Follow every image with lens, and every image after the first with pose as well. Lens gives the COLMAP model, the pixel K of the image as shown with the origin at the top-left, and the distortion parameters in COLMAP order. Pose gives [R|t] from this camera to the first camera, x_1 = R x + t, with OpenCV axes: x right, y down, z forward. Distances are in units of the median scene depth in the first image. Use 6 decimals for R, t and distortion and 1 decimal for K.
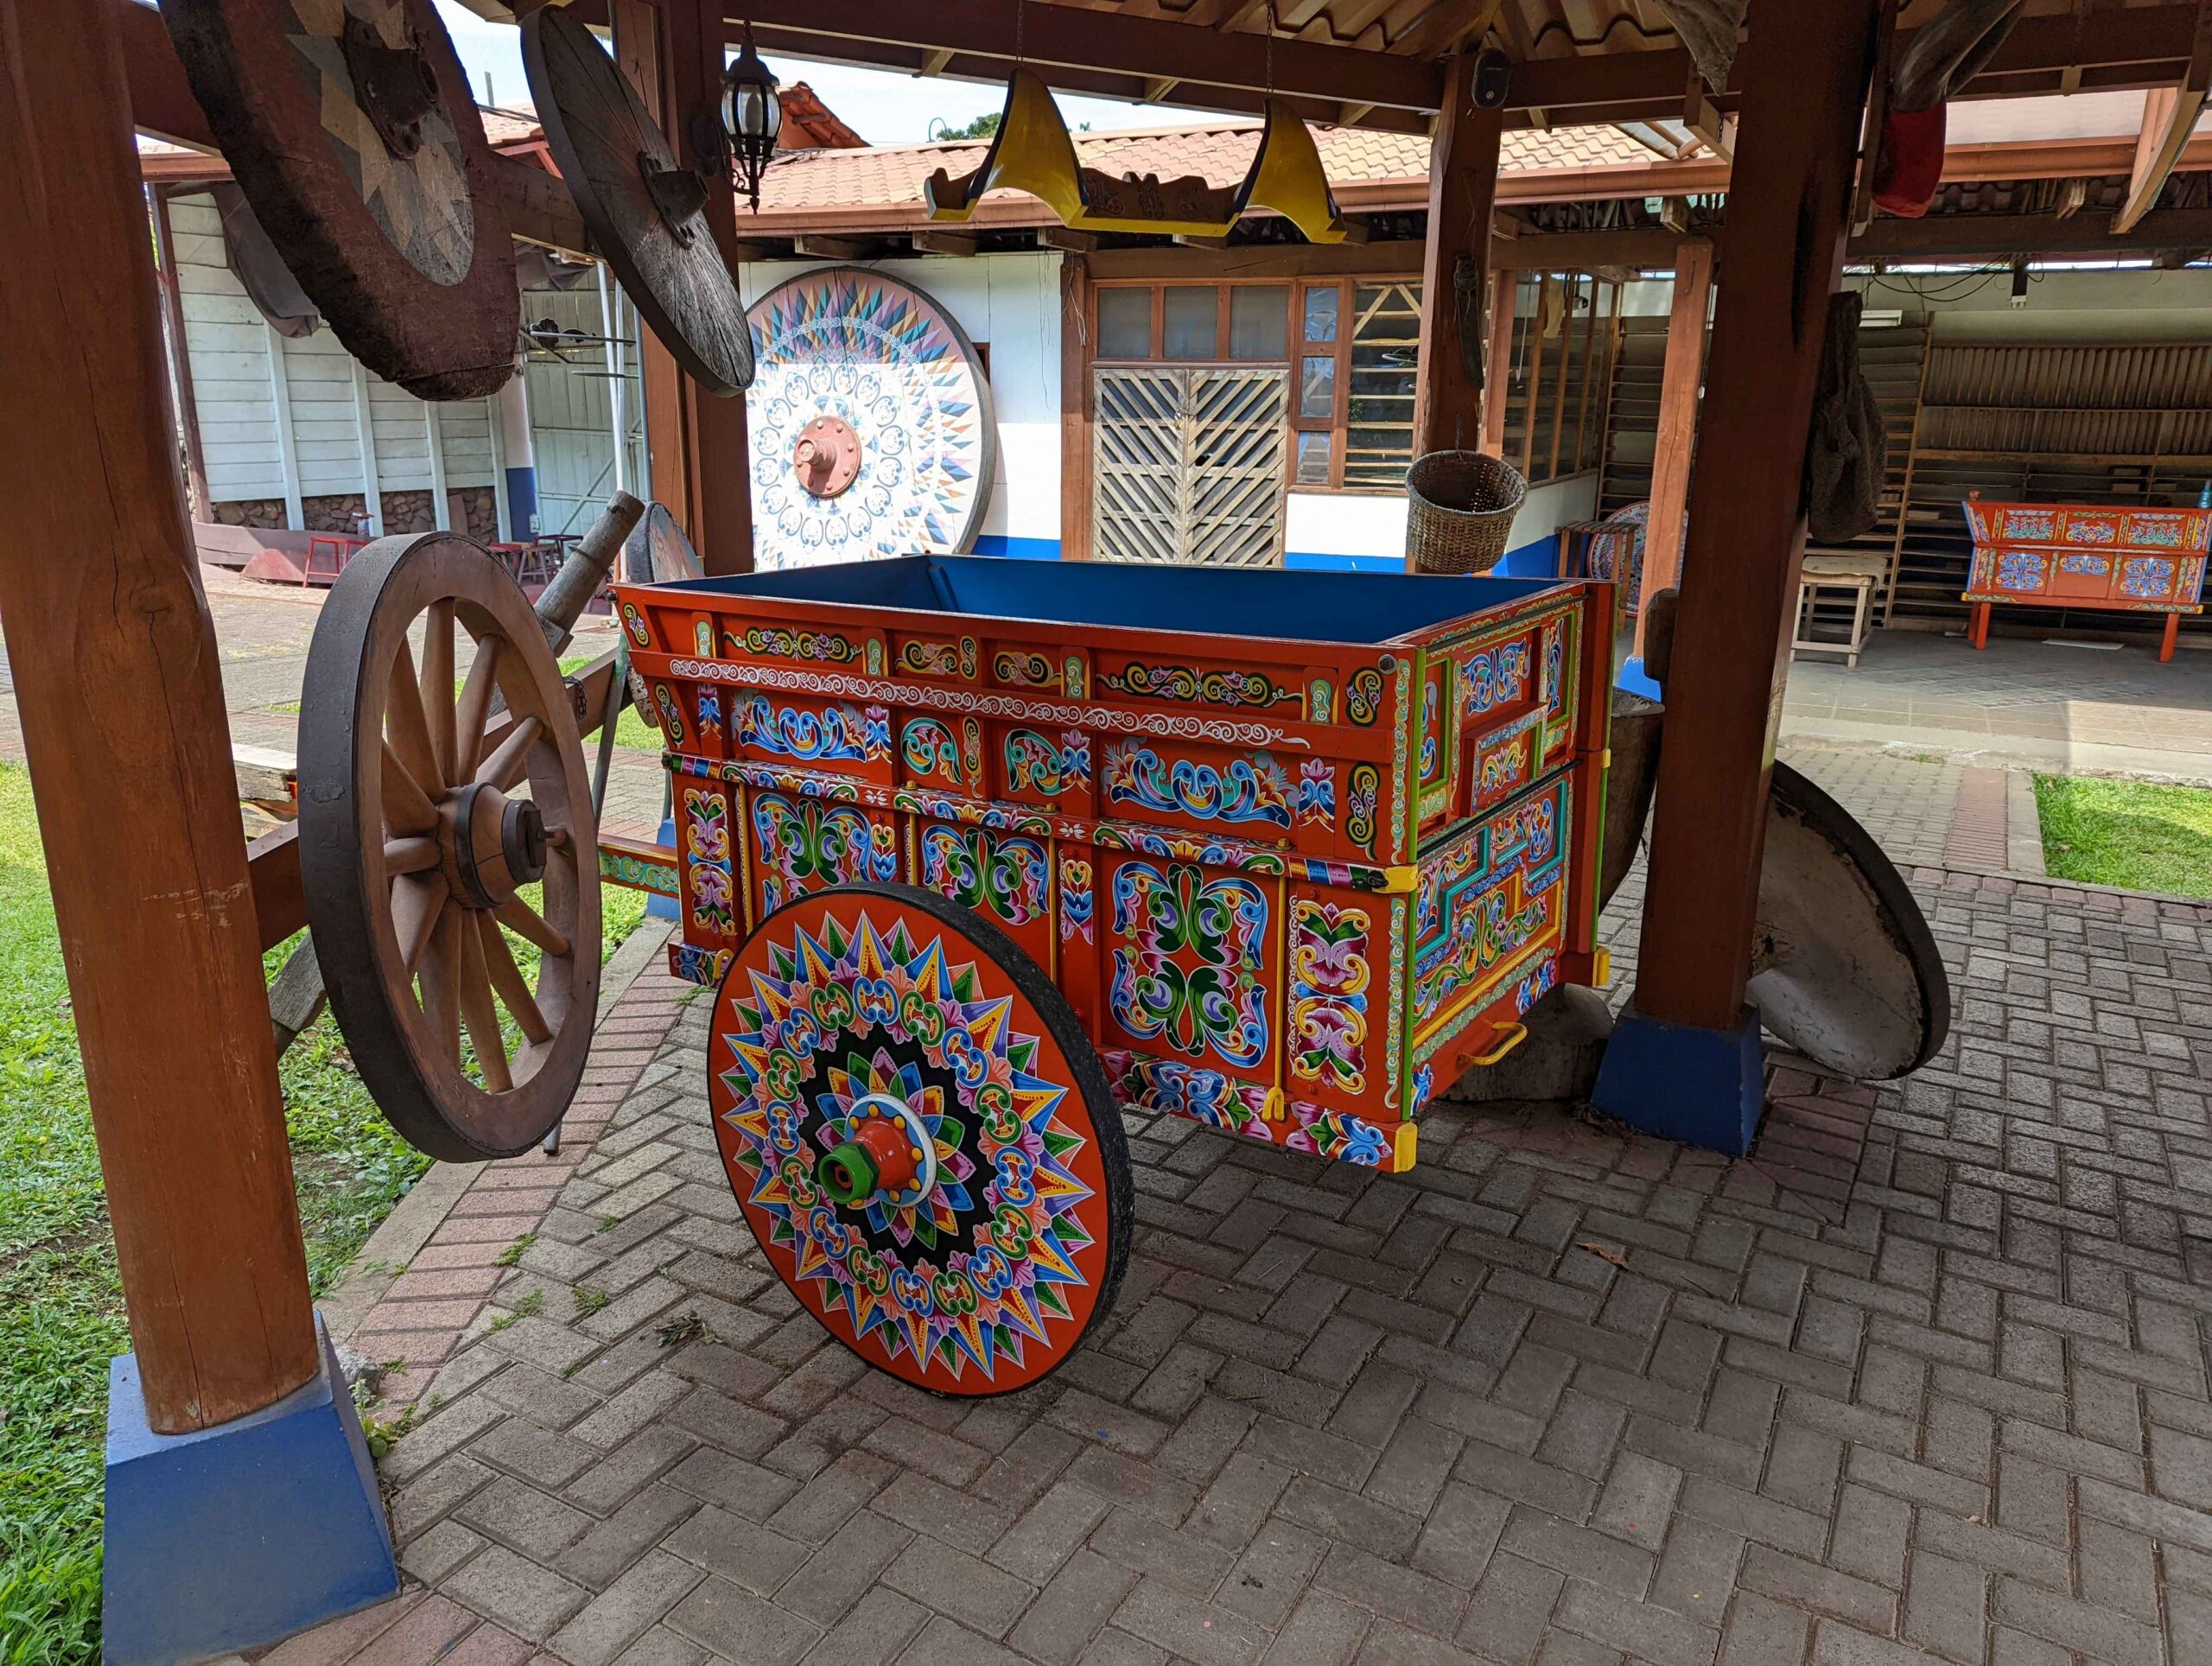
lens RADIAL K [[1530.1, 0, 1106.0], [0, 1530.1, 833.0], [0, 0, 1]] dist [0.095121, -0.137232]
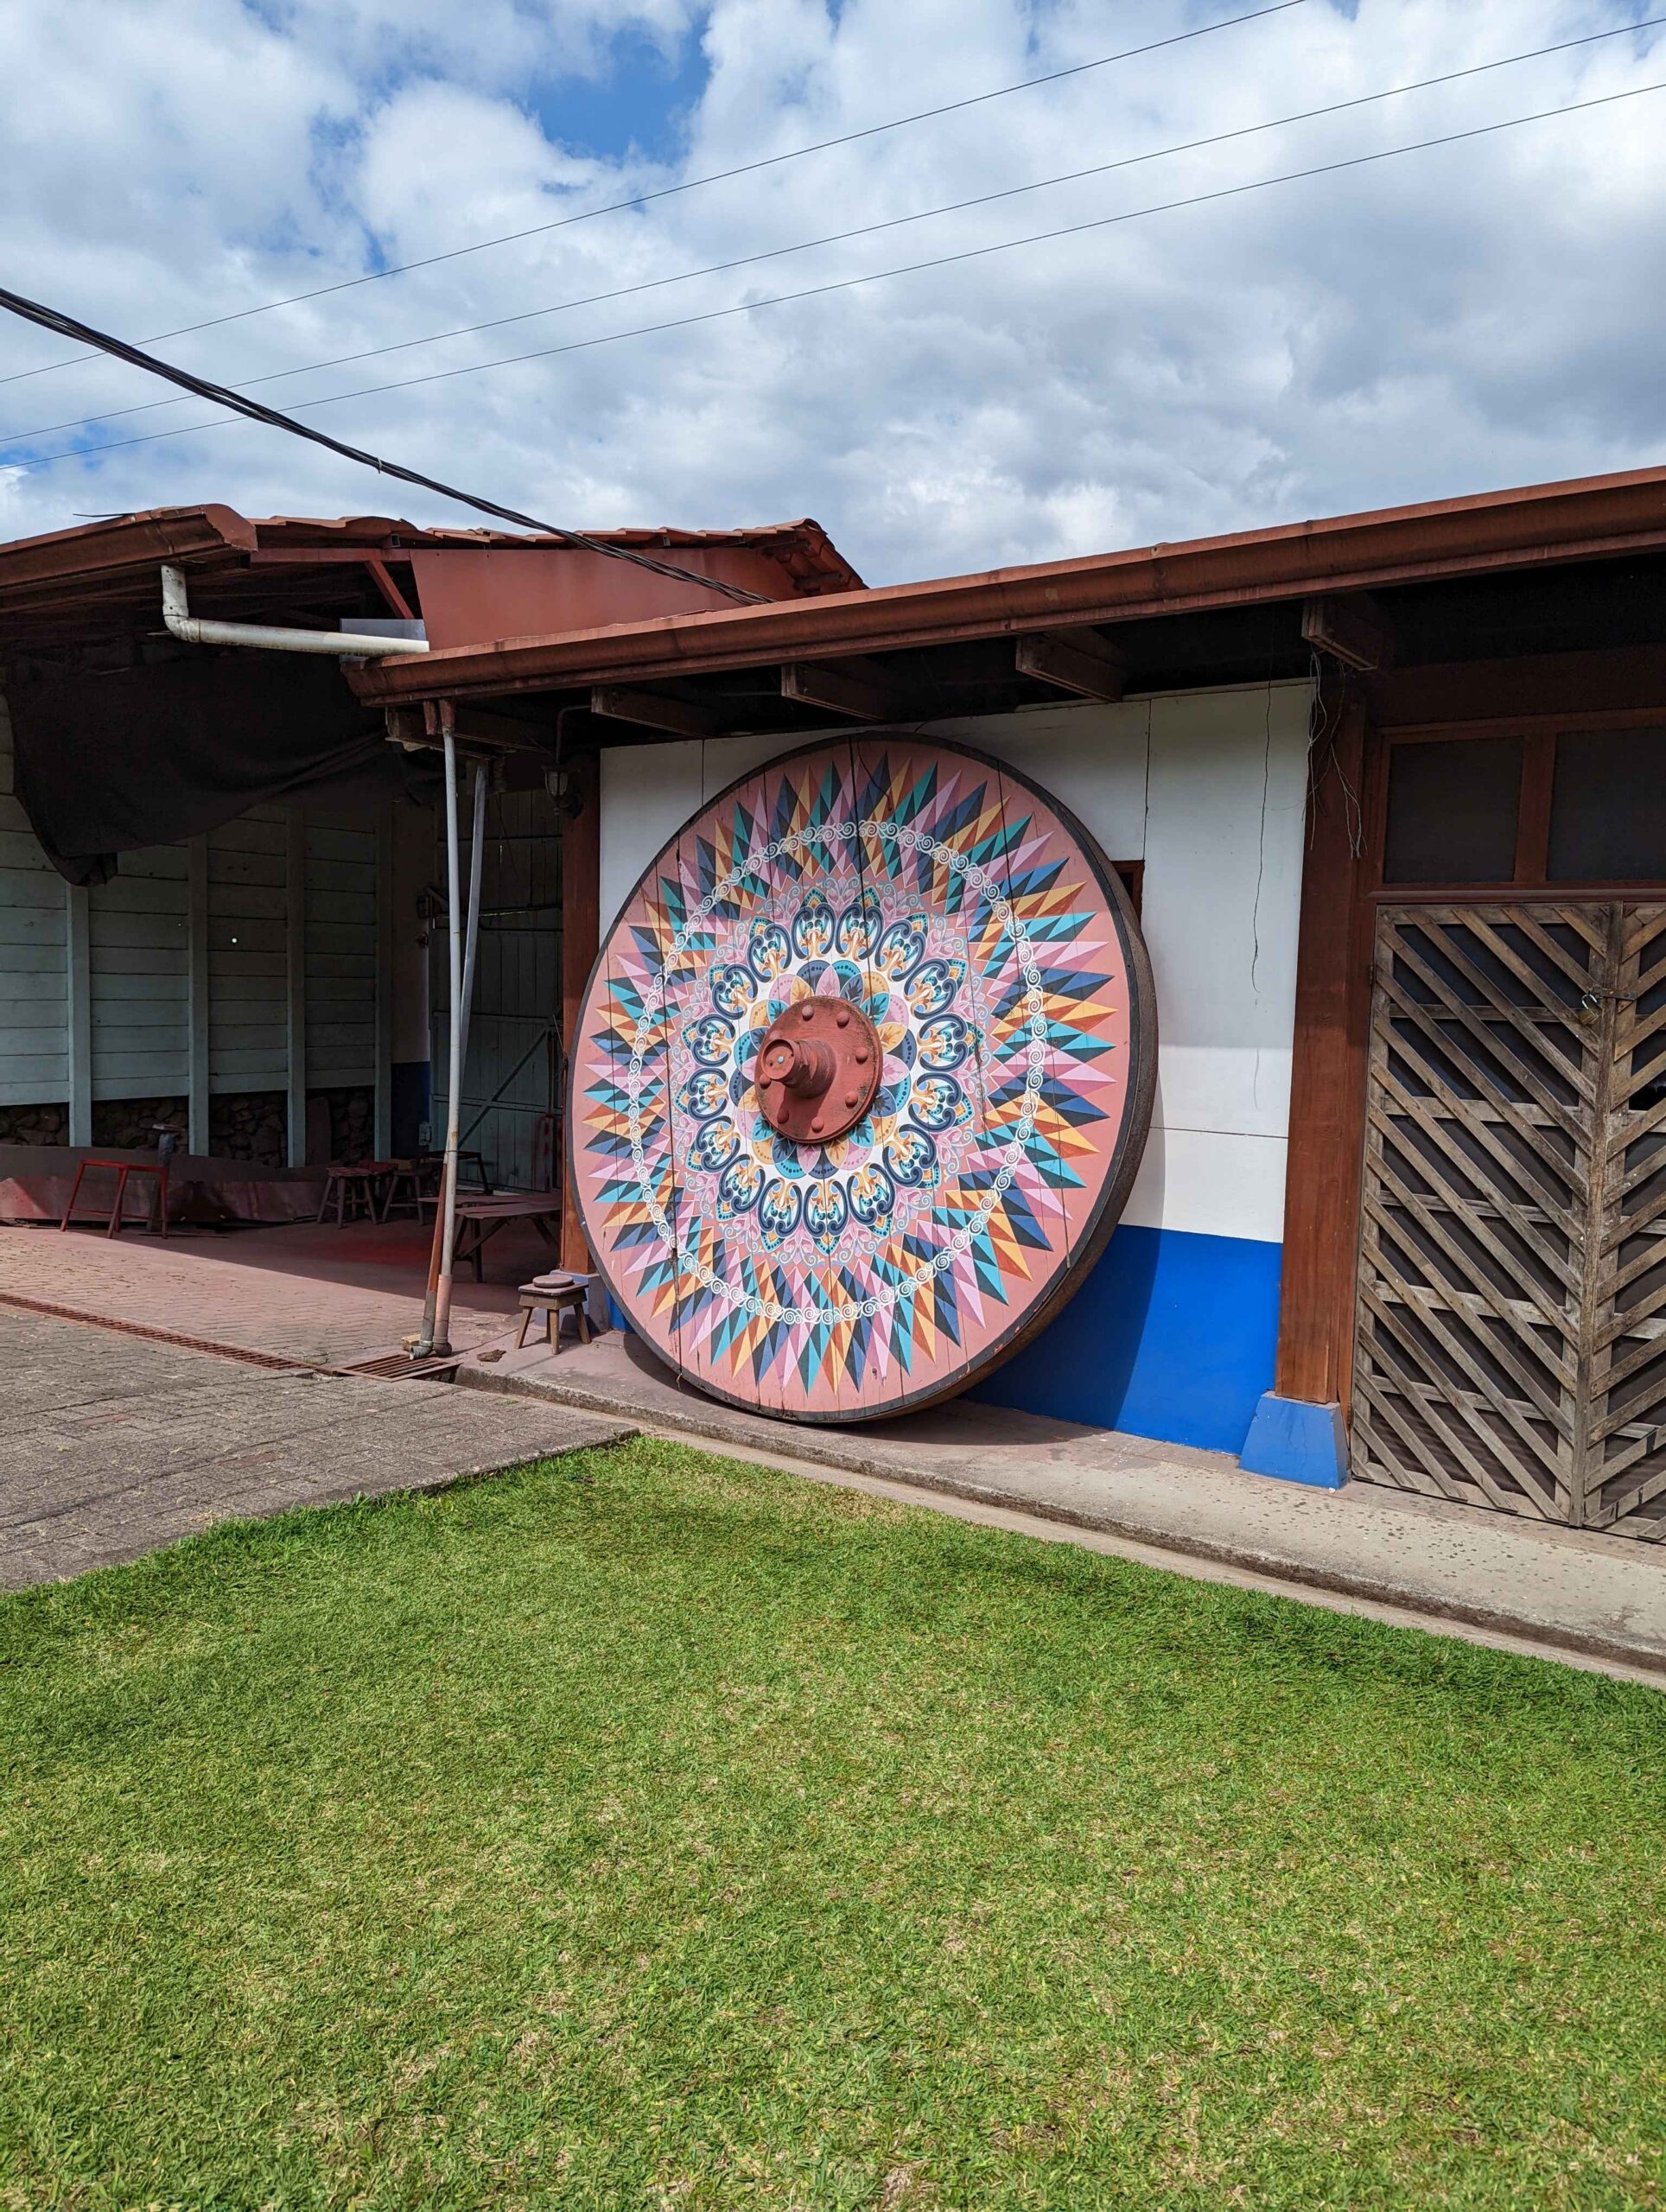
lens RADIAL K [[1530.1, 0, 833.0], [0, 1530.1, 1106.0], [0, 0, 1]] dist [0.095121, -0.137232]
pose [[0.987403, 0.022508, -0.156616, -0.094701], [-0.052594, 0.980237, -0.190707, -0.134858], [0.149228, 0.196542, 0.969073, 0.504264]]
